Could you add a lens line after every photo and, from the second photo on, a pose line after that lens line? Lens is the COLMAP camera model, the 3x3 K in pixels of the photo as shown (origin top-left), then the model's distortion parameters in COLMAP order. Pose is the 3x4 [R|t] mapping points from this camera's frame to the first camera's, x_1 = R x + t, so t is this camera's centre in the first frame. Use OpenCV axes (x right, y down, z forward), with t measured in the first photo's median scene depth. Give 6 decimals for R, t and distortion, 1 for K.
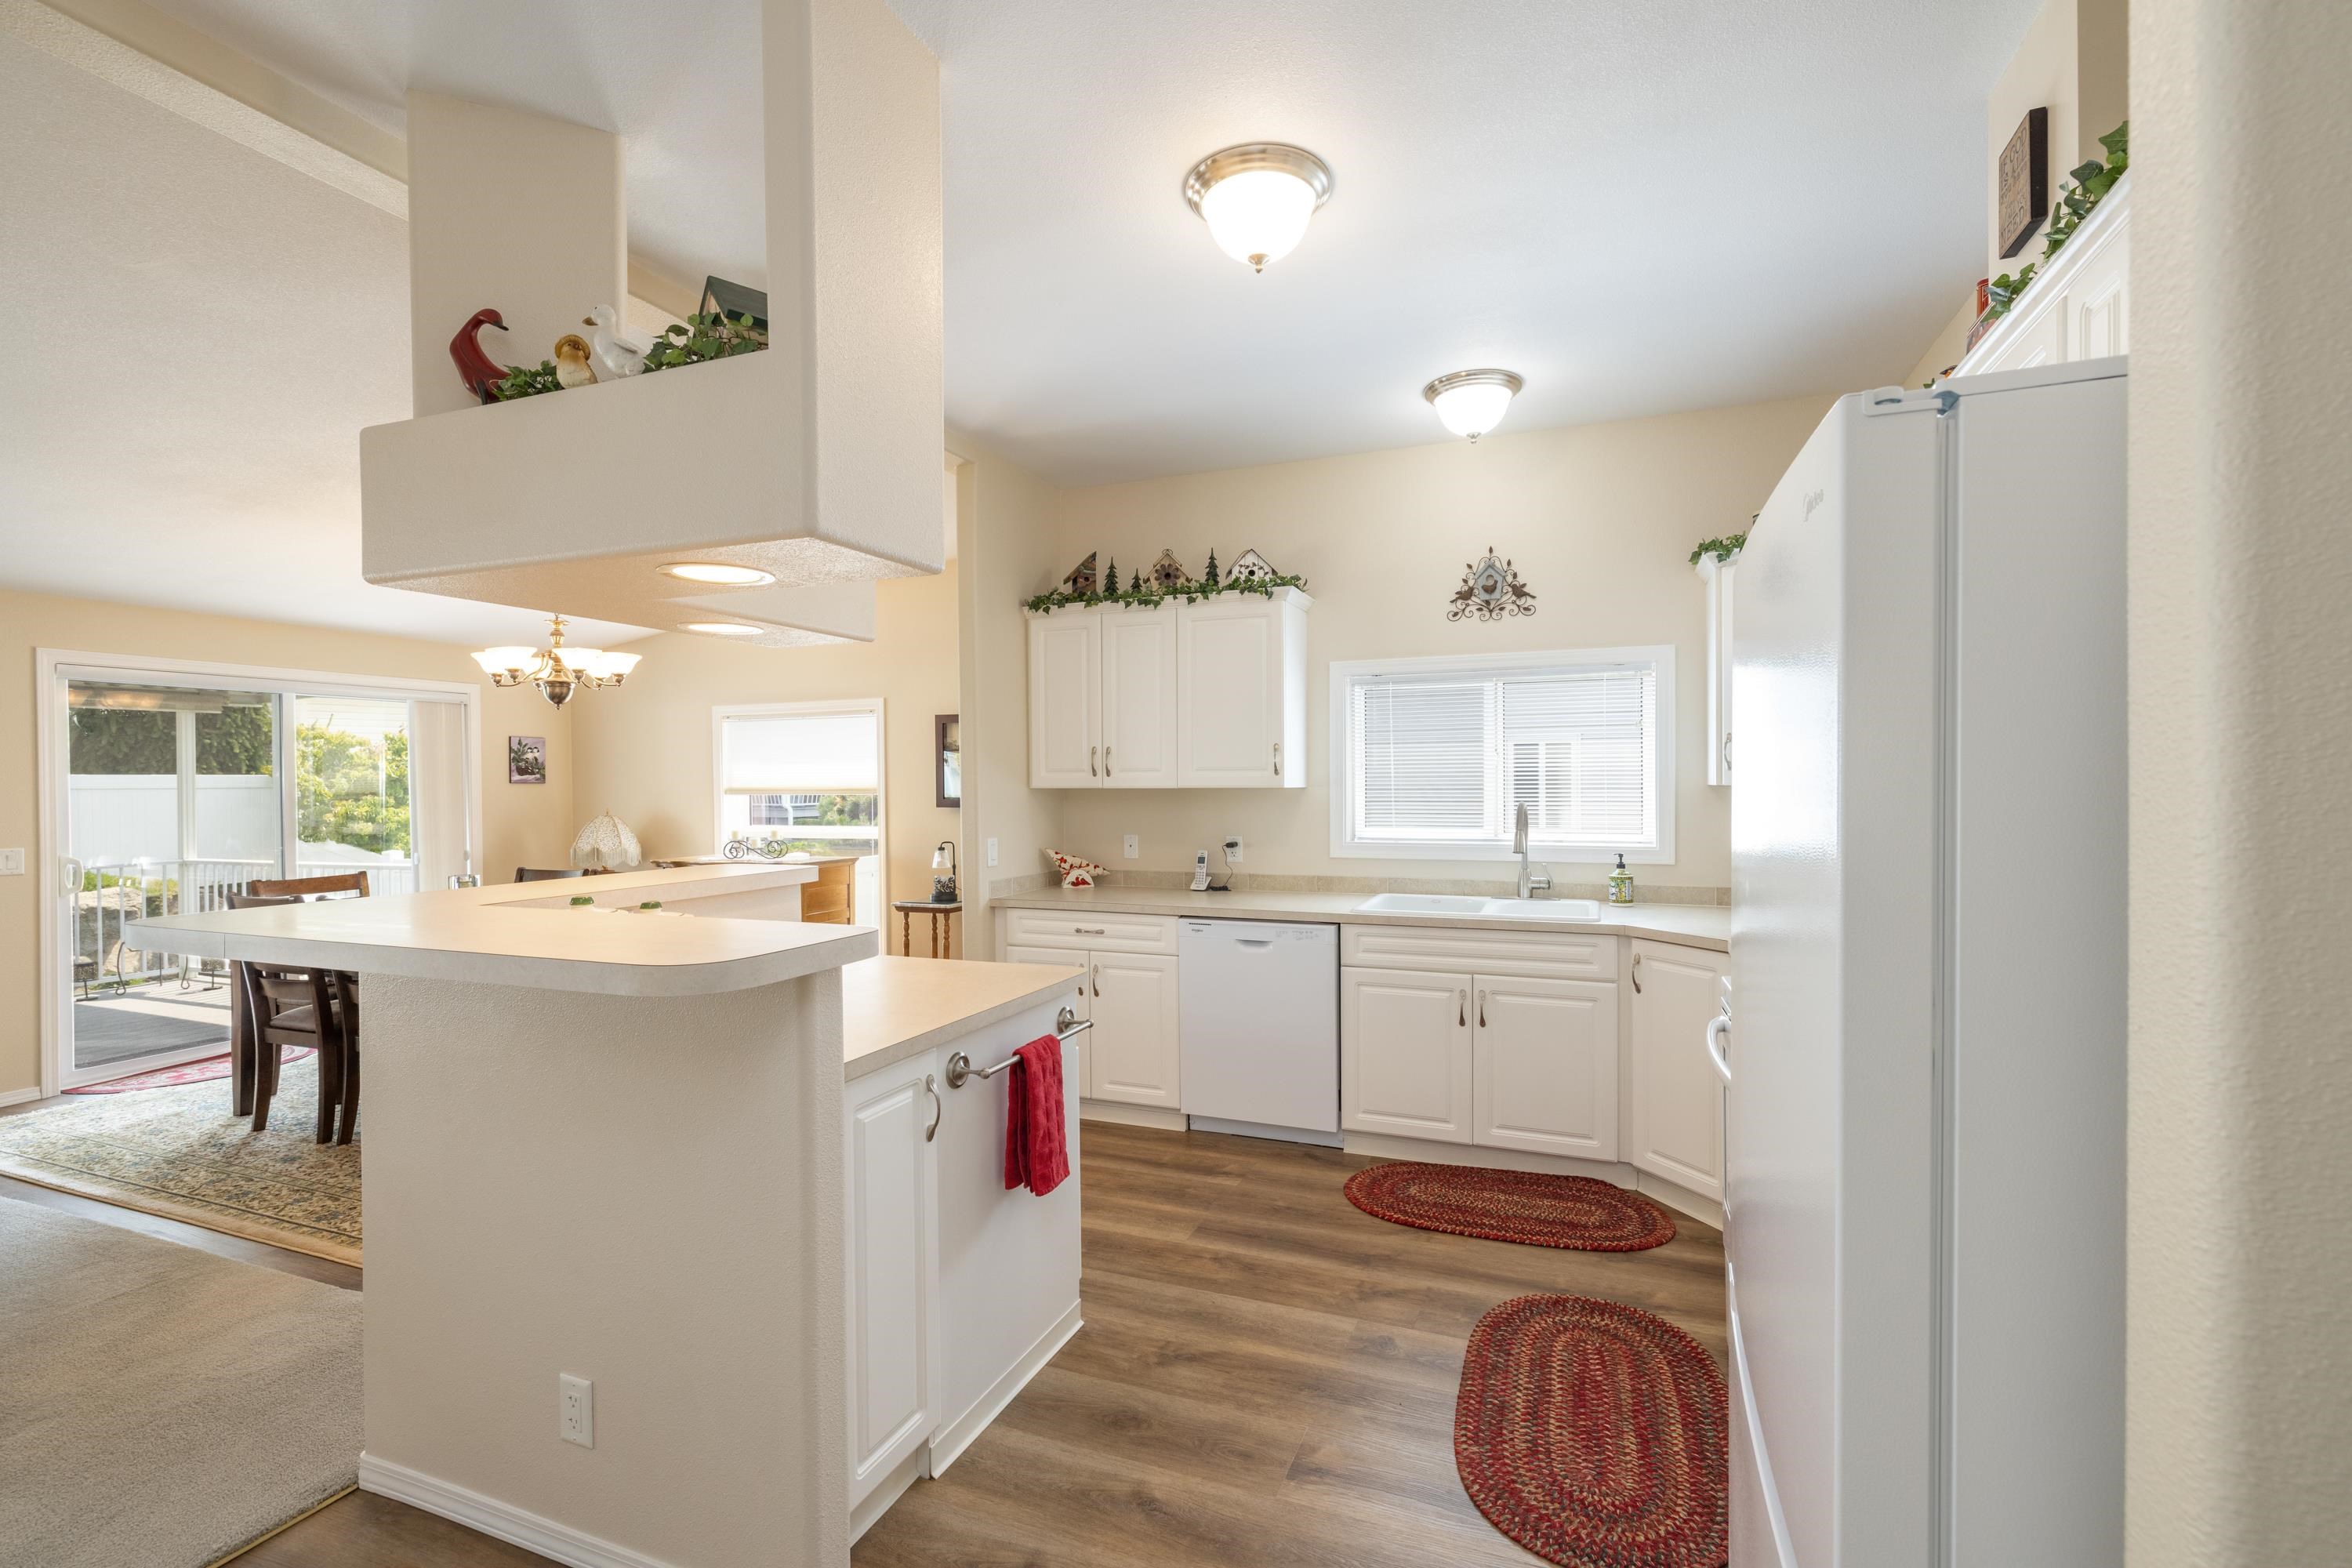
lens RADIAL K [[1006.1, 0, 1186.8], [0, 1006.1, 787.0], [0, 0, 1]] dist [0.070226, -0.016778]
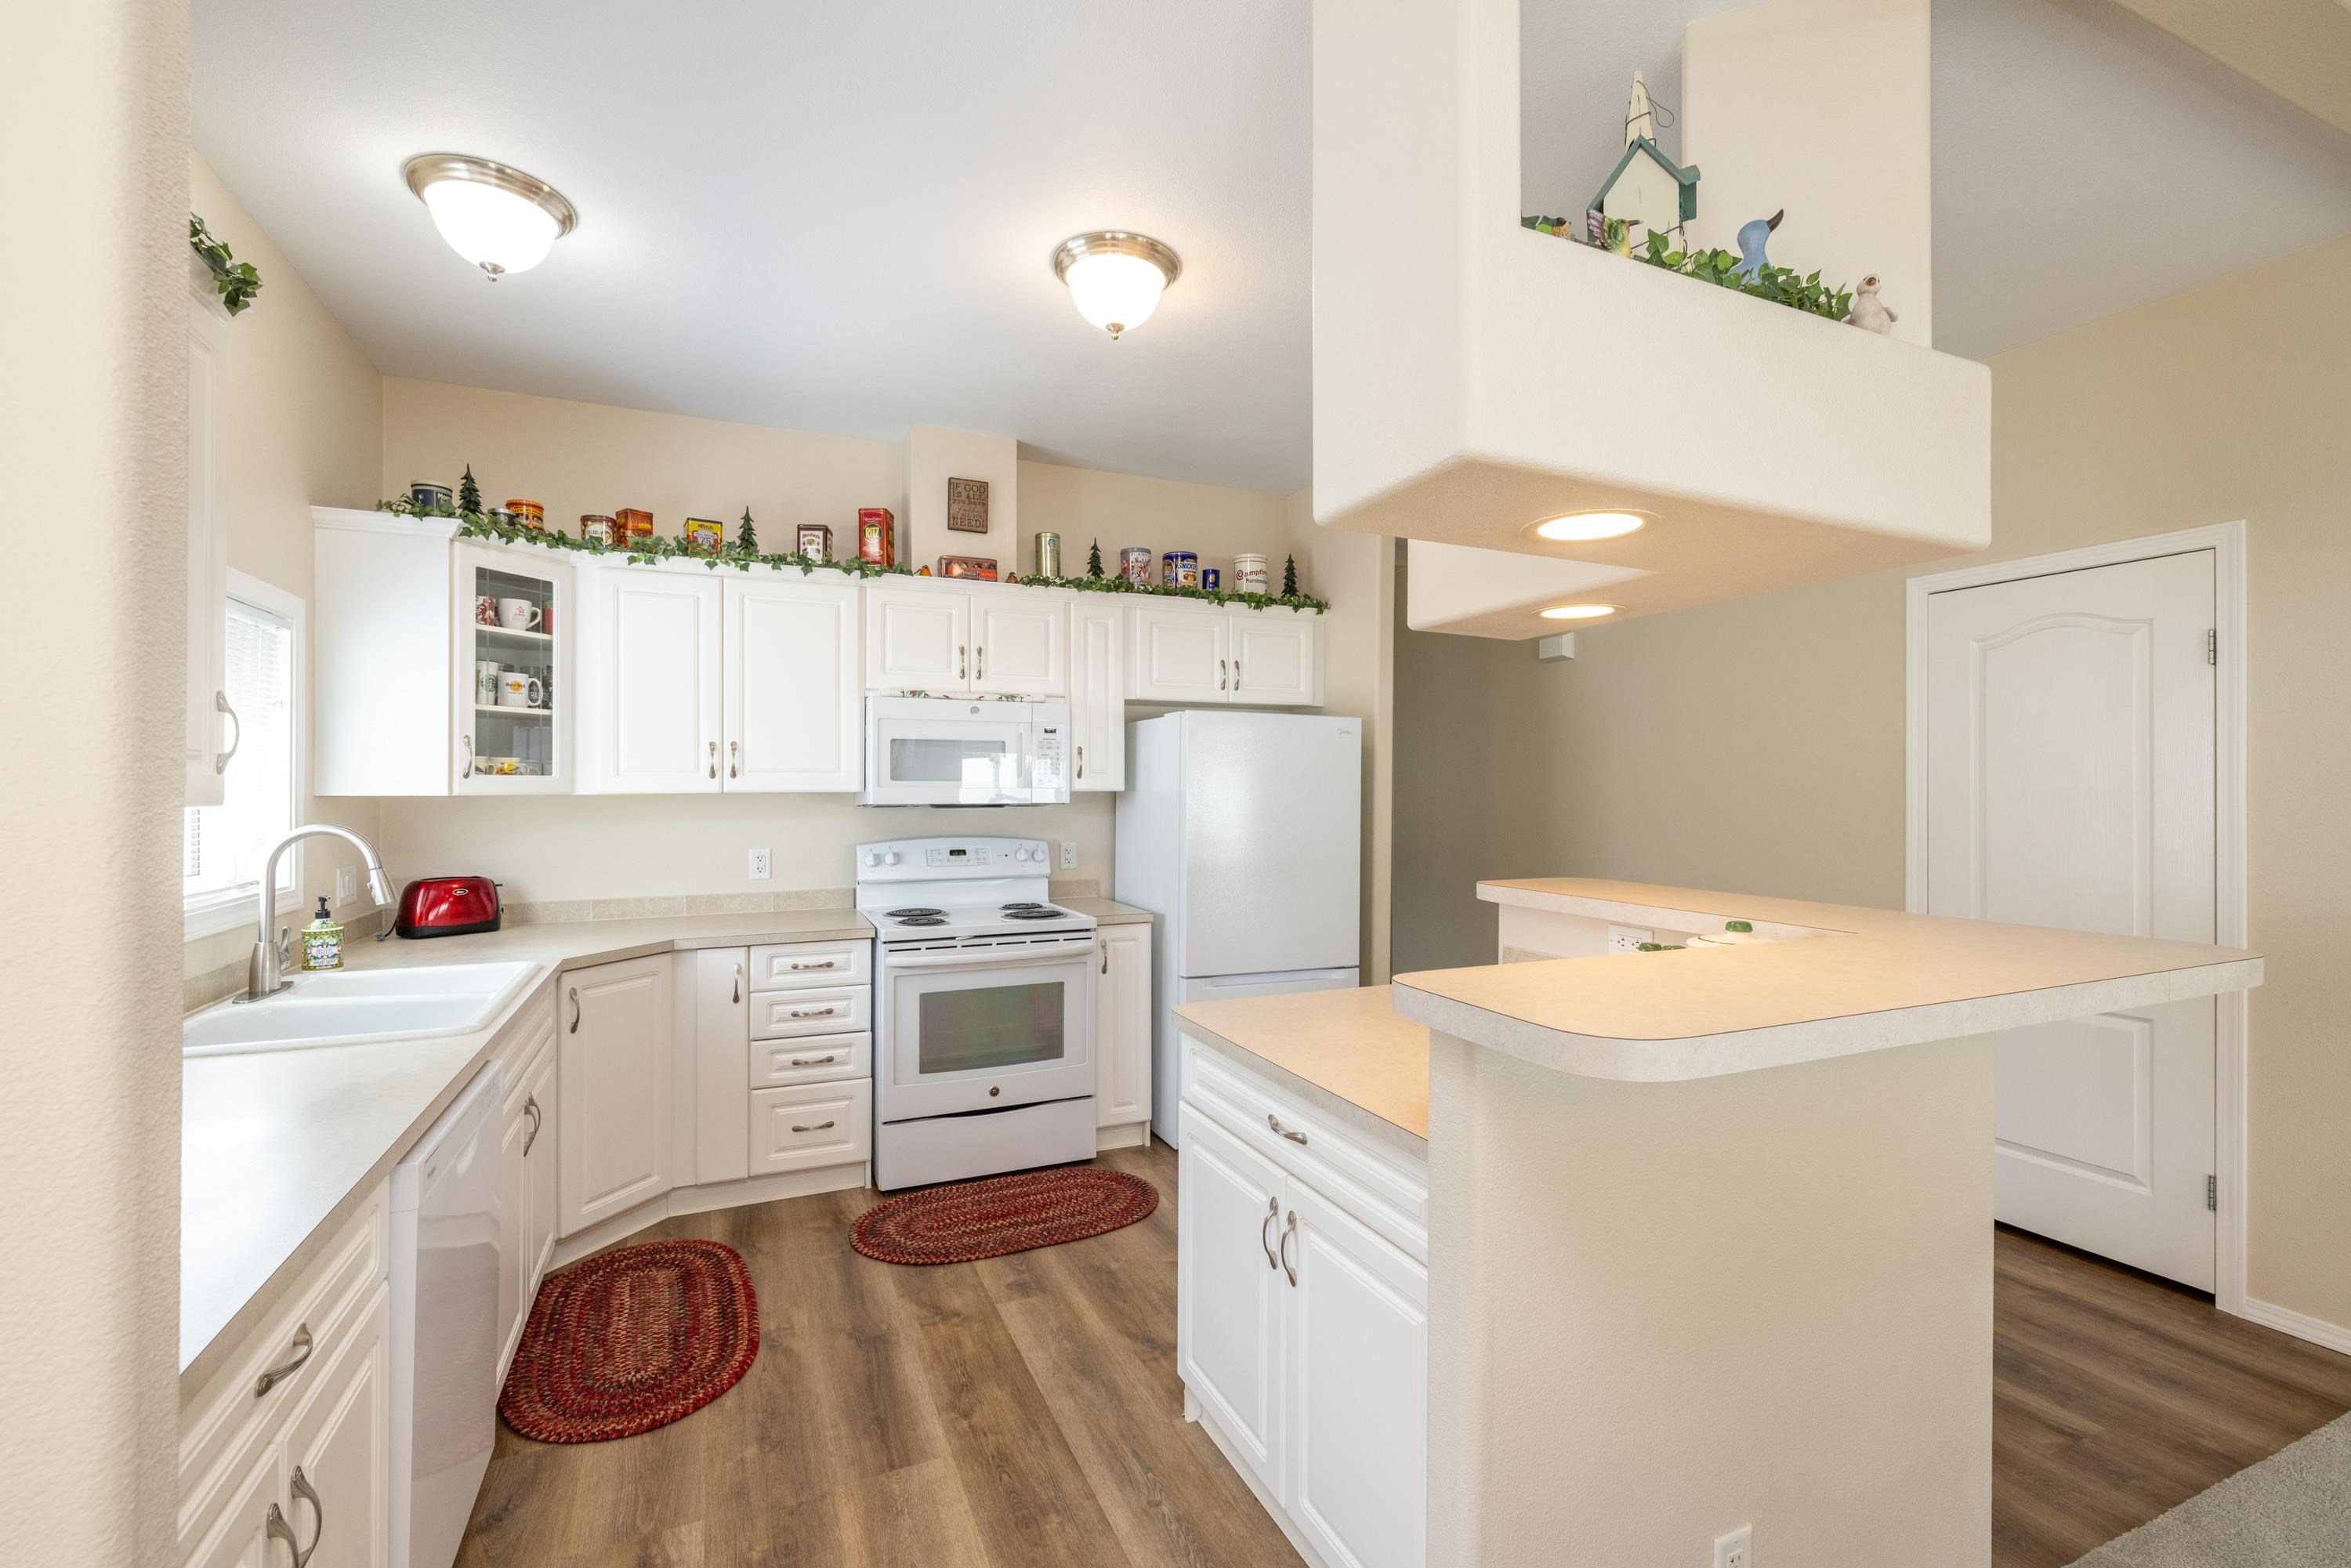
lens RADIAL K [[1015.2, 0, 1246.0], [0, 1015.2, 785.5], [0, 0, 1]] dist [0.002987, 0.000626]
pose [[-0.744052, 0.007945, 0.668074, -0.441511], [0.009704, 0.999952, -0.001084, -0.002402], [-0.668051, 0.005676, -0.744094, 0.984763]]
